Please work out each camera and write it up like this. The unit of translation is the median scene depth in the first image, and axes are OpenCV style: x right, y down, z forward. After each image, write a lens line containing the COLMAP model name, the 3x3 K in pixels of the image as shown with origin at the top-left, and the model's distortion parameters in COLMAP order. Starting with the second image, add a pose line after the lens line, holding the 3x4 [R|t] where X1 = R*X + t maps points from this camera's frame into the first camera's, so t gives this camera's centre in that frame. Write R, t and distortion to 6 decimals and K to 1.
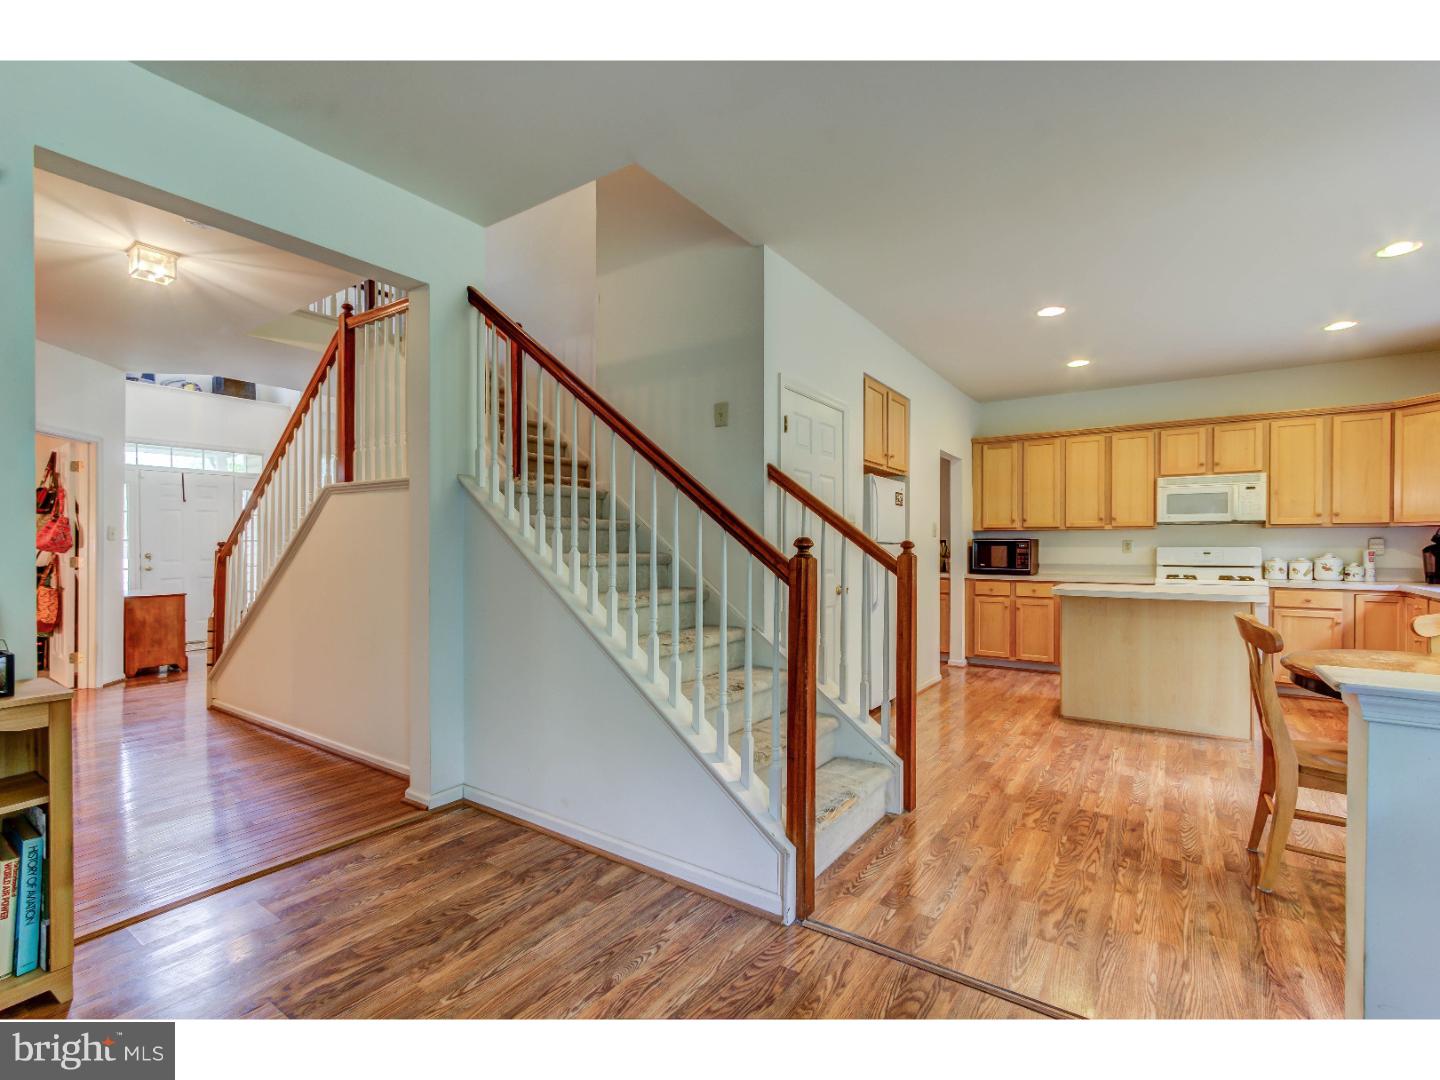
lens RADIAL K [[651.7, 0, 714.3], [0, 651.7, 551.5], [0, 0, 1]] dist [-0.004762, 0.000663]
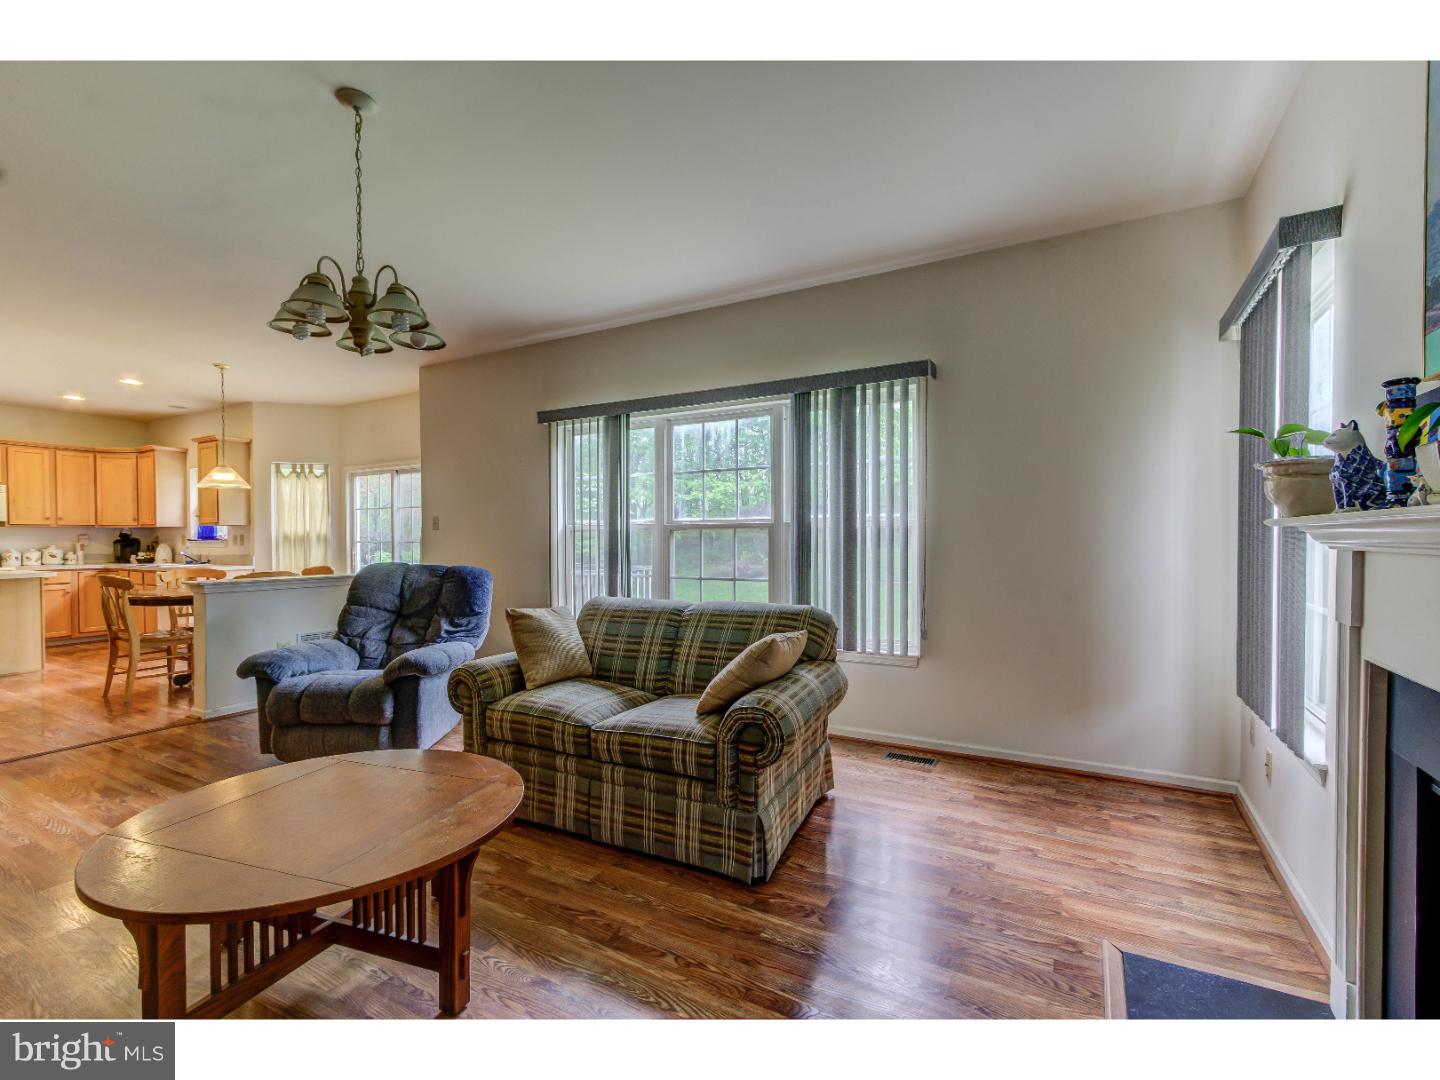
lens RADIAL K [[652.3, 0, 717.8], [0, 652.3, 550.2], [0, 0, 1]] dist [-0.001164, 0.000959]
pose [[-0.096373, -0.017297, 0.995195, -0.599026], [0.011943, 0.999757, 0.018533, 0.003984], [-0.995274, 0.013671, -0.096143, -0.304046]]
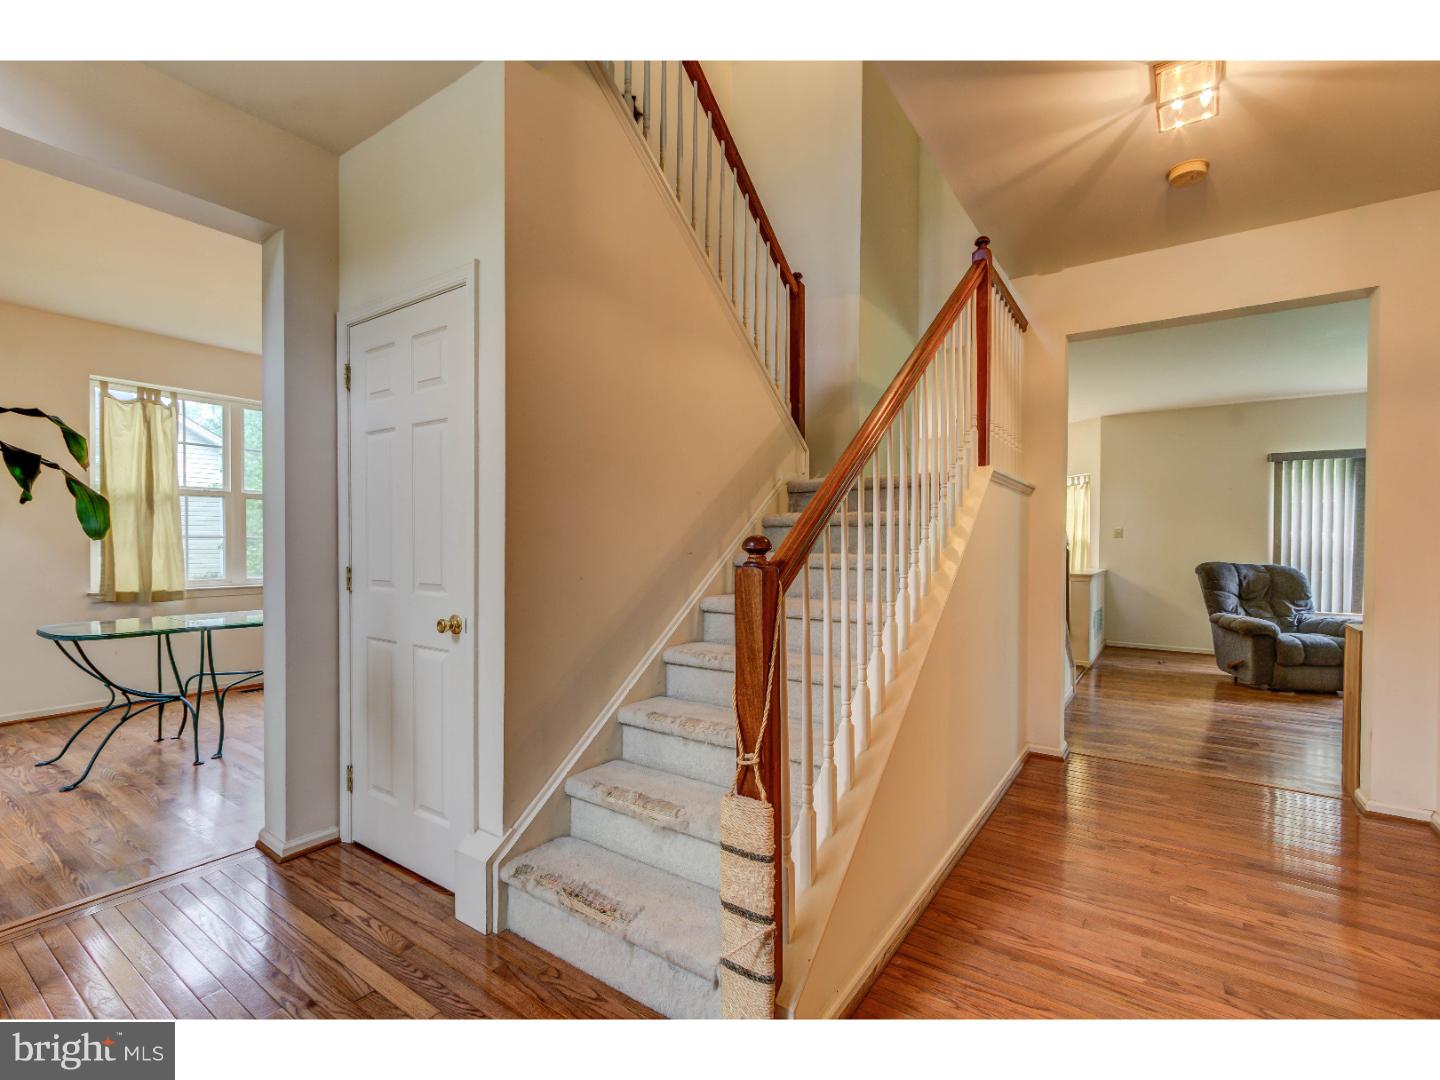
lens RADIAL K [[642.9, 0, 738.6], [0, 642.9, 554.2], [0, 0, 1]] dist [0.001432, 0.000349]
pose [[-0.017885, -0.021101, 0.999617, -0.872151], [0.007285, 0.999748, 0.021234, -0.014415], [-0.999814, 0.007662, -0.017727, 0.866985]]
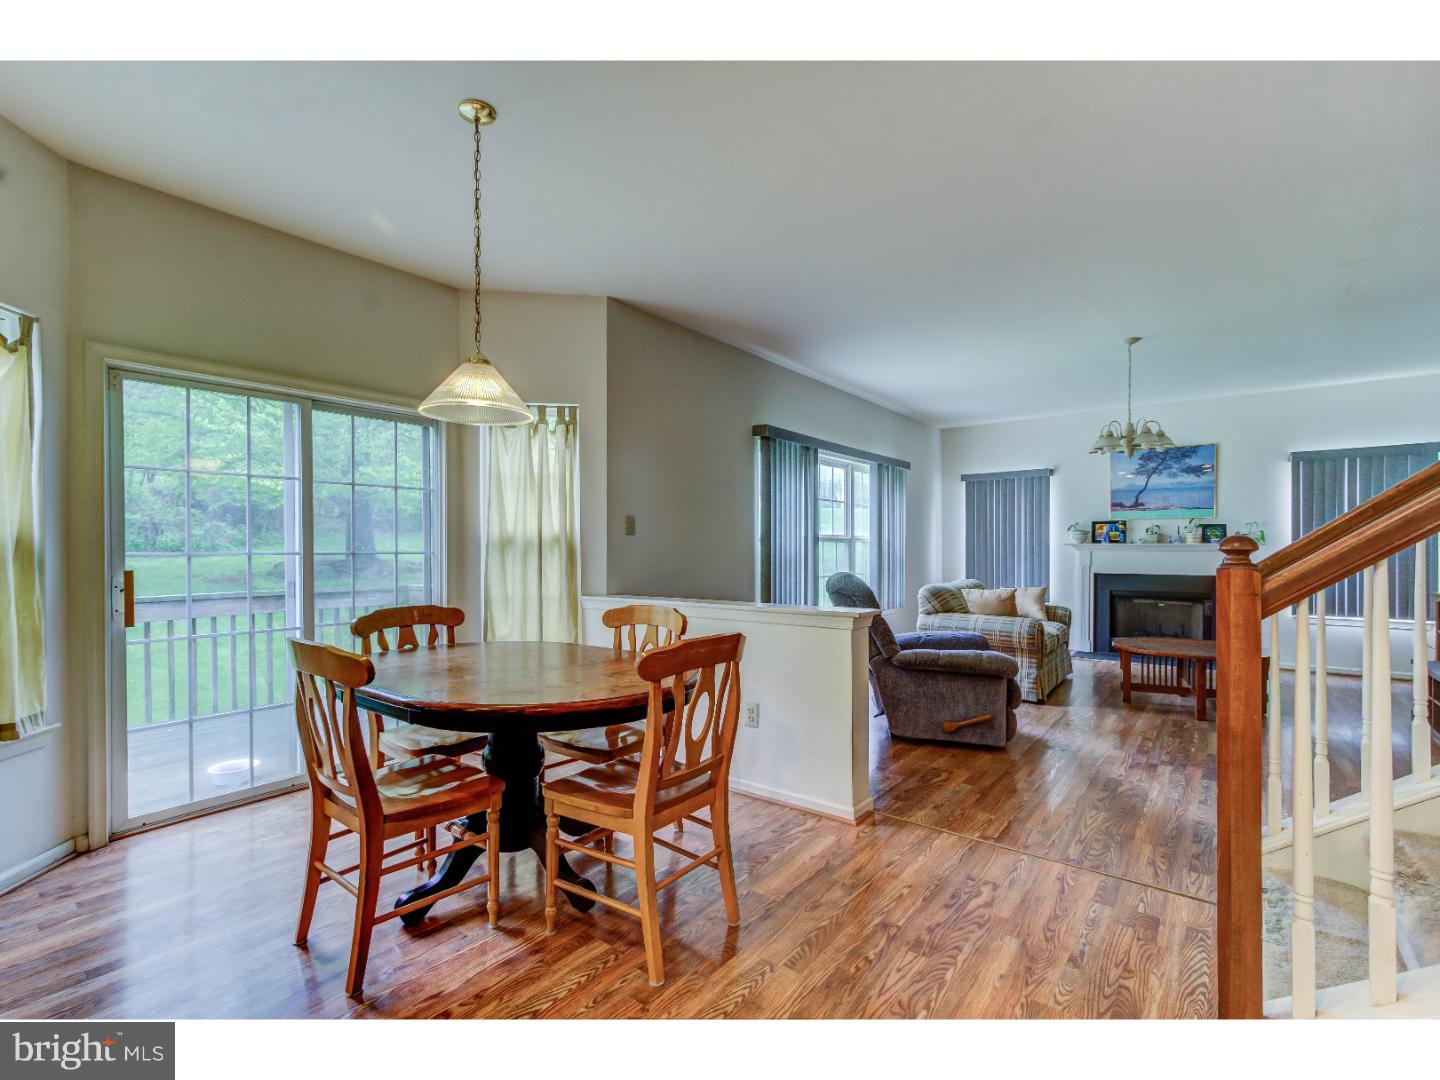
lens RADIAL K [[656.6, 0, 716.8], [0, 656.6, 545.9], [0, 0, 1]] dist [0.000126, 0.000581]
pose [[-0.998478, -0.001312, 0.055132, 0.335745], [-0.000917, 0.999974, 0.007197, -0.007211], [-0.055140, 0.007136, -0.998453, 0.786060]]
